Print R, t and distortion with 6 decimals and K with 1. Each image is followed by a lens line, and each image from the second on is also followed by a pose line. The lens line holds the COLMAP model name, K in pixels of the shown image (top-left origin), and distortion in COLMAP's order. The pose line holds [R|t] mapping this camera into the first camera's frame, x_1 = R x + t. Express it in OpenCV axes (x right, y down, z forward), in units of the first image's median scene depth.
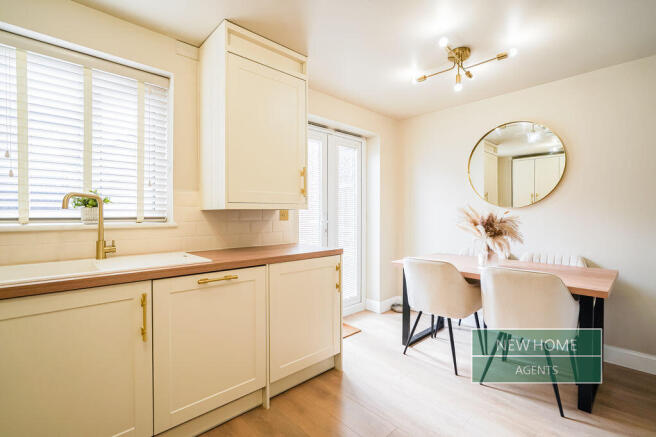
lens RADIAL K [[303.2, 0, 322.8], [0, 303.2, 217.1], [0, 0, 1]] dist [-0.004774, 0.000174]
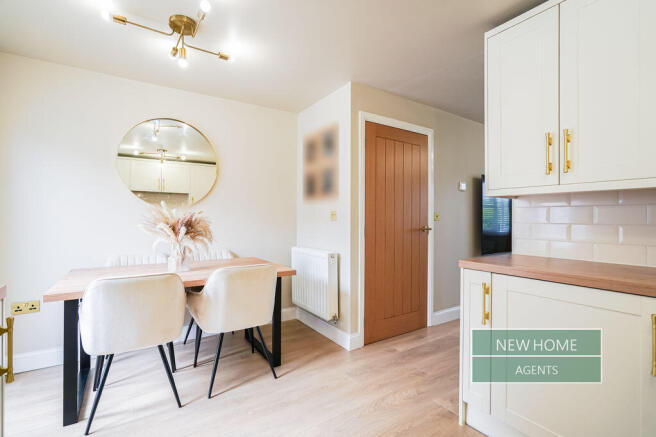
lens RADIAL K [[303.2, 0, 321.4], [0, 303.2, 216.9], [0, 0, 1]] dist [-0.004774, 0.000174]
pose [[0.170325, 0.003180, 0.985383, -0.296362], [0.005754, 0.999975, -0.004221, 0.004479], [-0.985371, 0.006389, 0.170302, 0.447959]]
